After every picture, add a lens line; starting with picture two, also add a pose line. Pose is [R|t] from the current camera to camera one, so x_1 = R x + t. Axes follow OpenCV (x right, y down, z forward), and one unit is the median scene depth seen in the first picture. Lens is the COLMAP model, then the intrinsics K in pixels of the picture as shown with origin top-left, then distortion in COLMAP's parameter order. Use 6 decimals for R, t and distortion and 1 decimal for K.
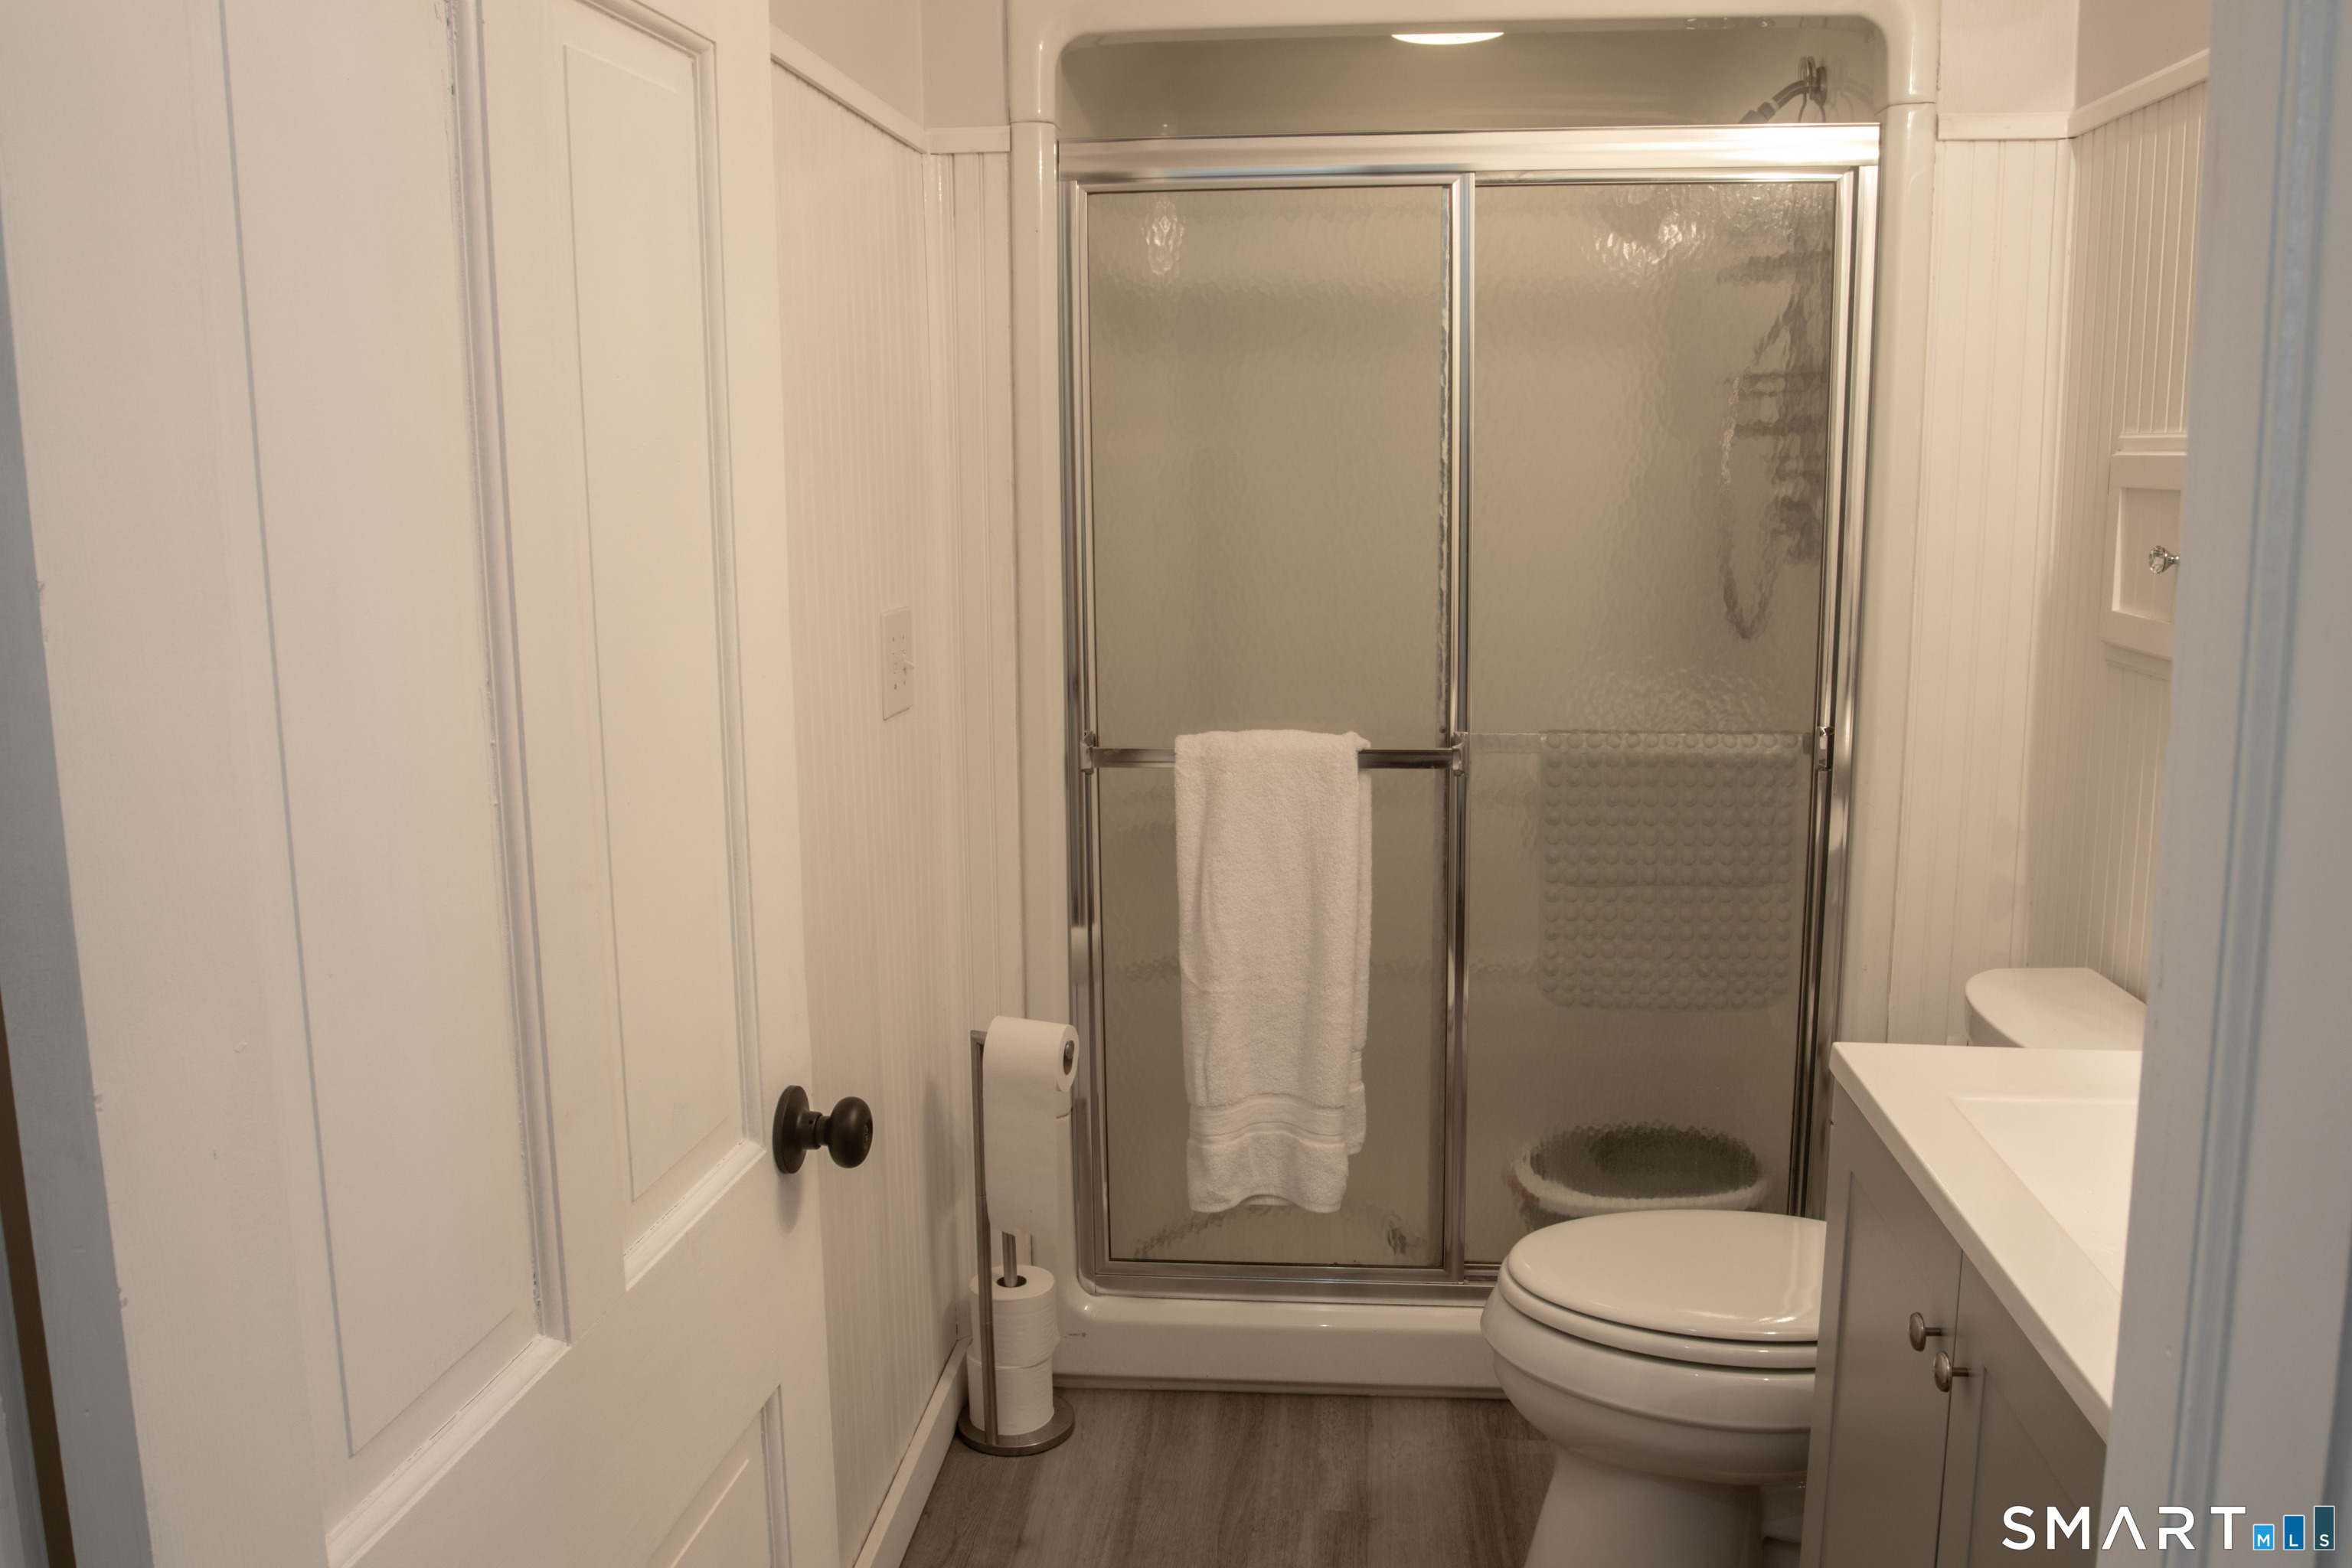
lens RADIAL K [[1851.0, 0, 1180.8], [0, 1851.0, 760.8], [0, 0, 1]] dist [-0.090548, 0.054487]
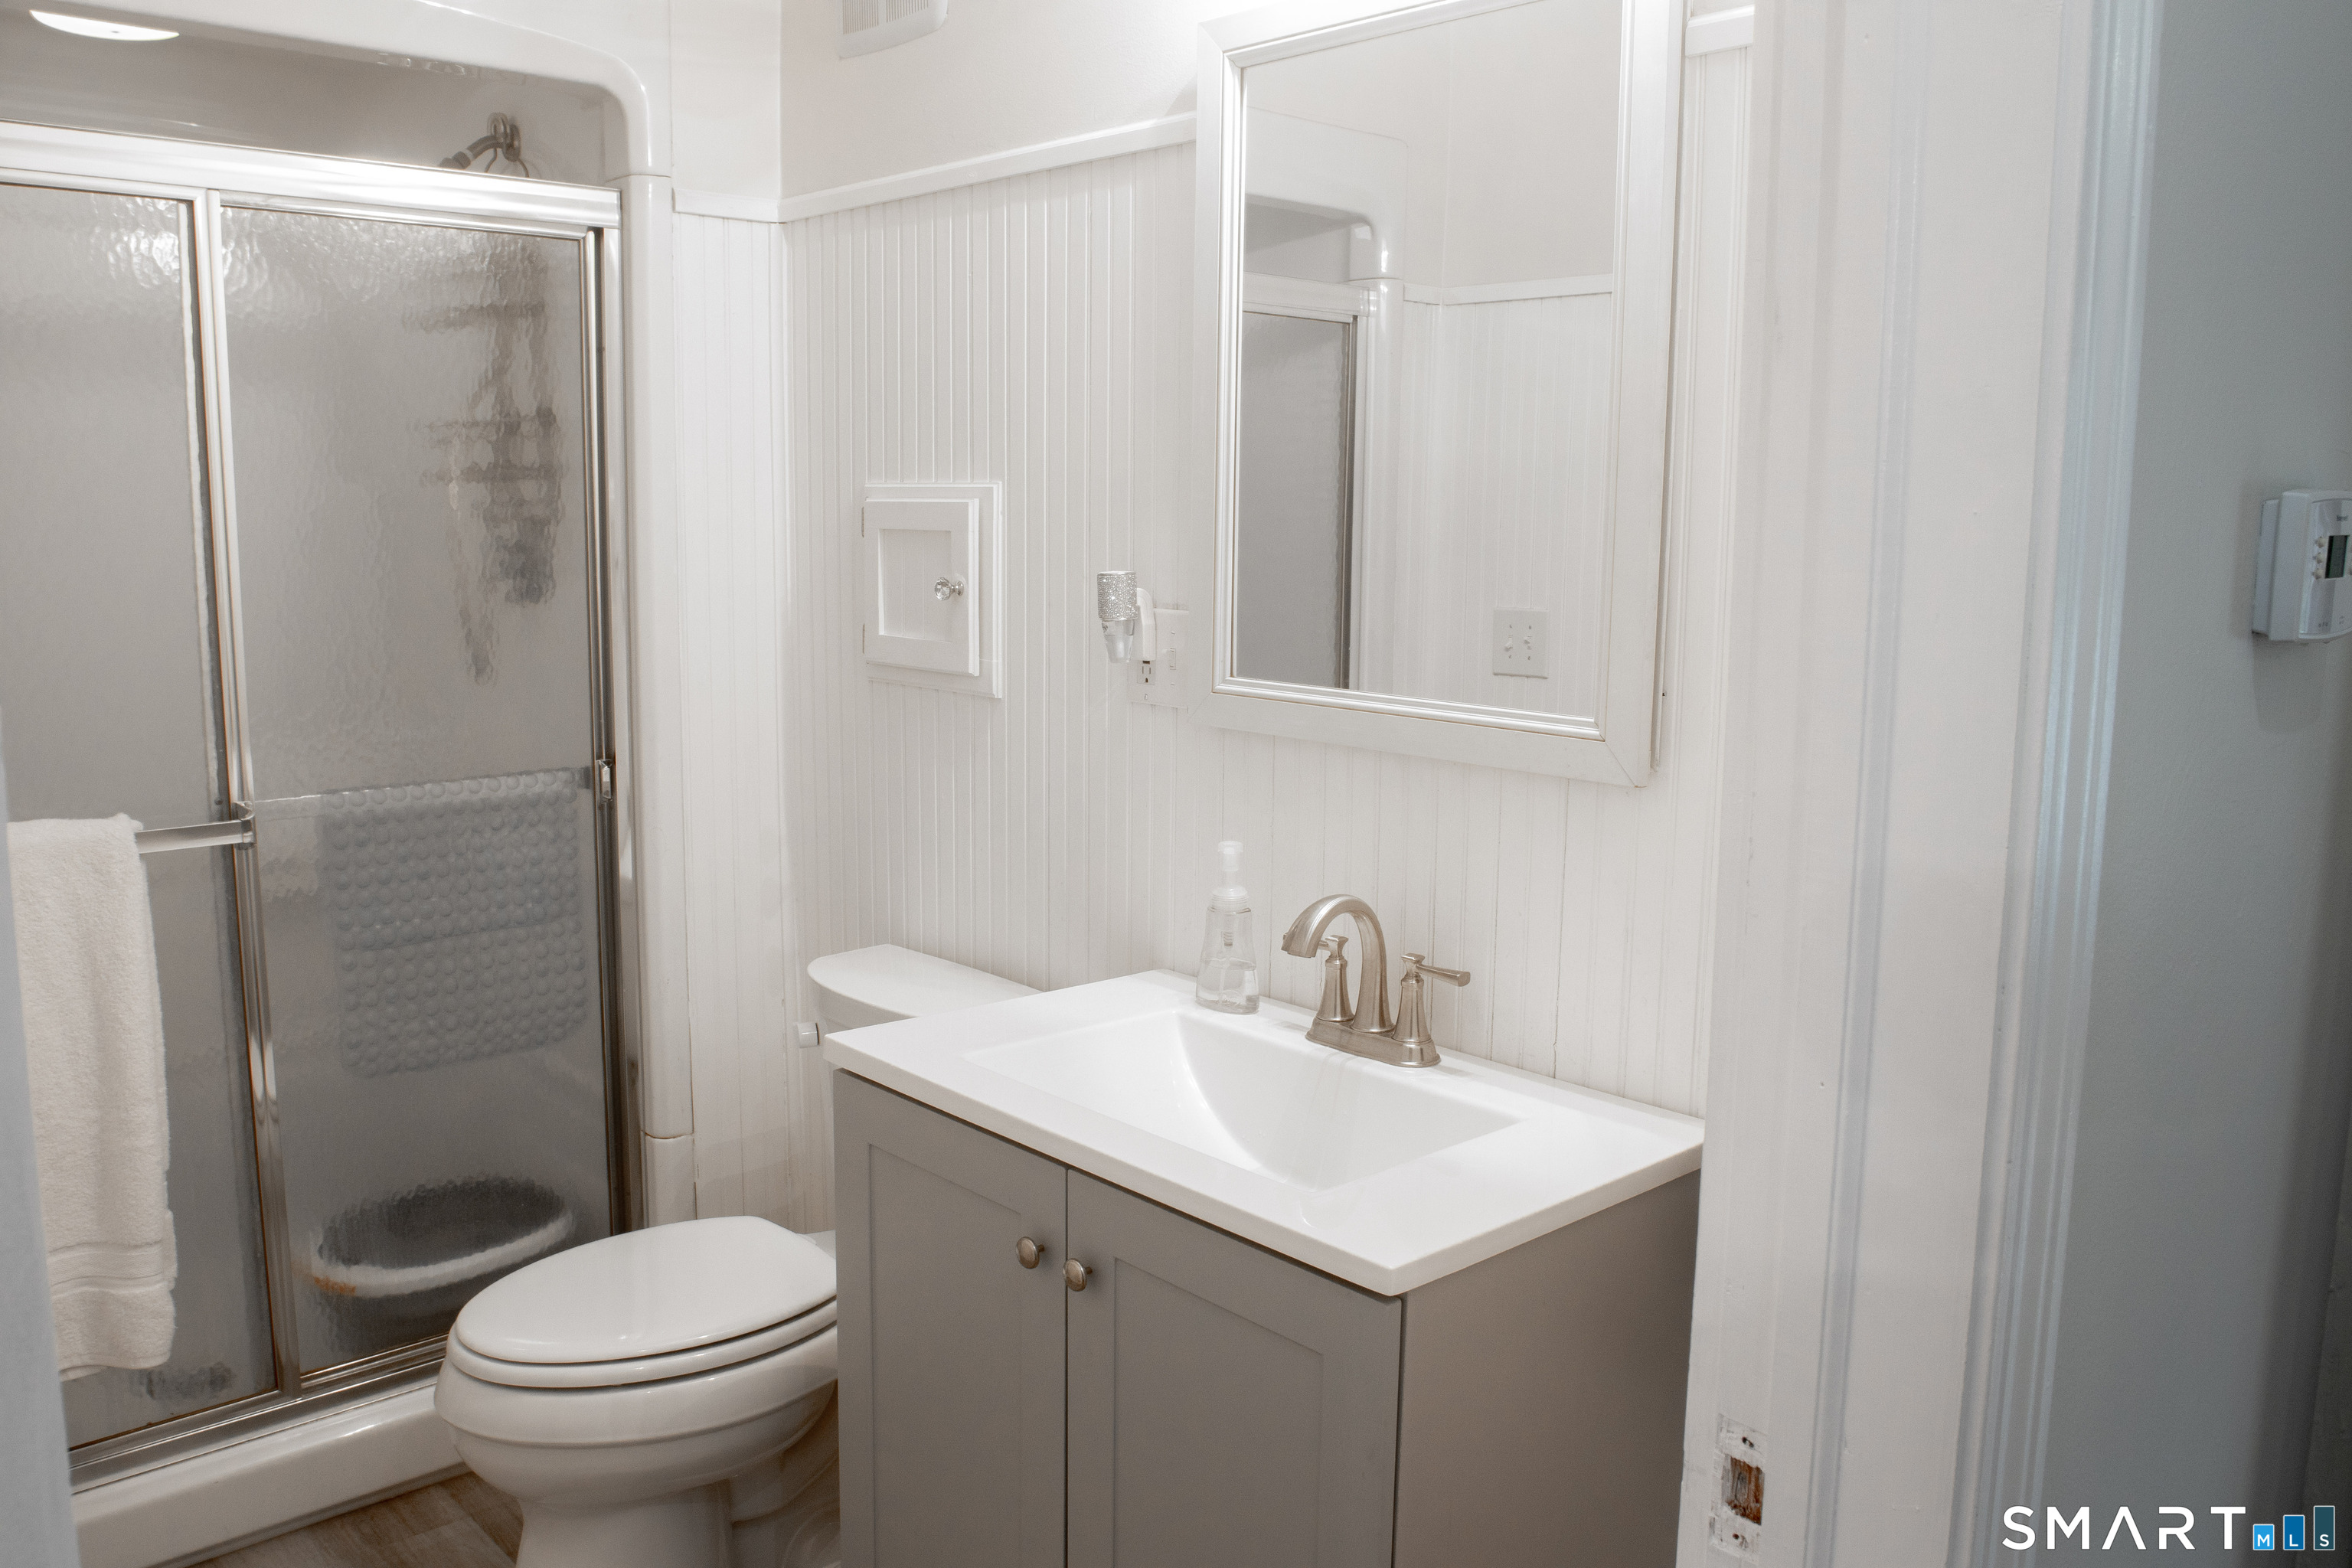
lens RADIAL K [[1851.0, 0, 1179.8], [0, 1851.0, 791.2], [0, 0, 1]] dist [-0.090548, 0.054487]
pose [[0.659784, -0.098001, 0.745038, -0.207861], [0.106733, 0.993629, 0.036180, -0.003593], [-0.743837, 0.055649, 0.666040, 0.055840]]
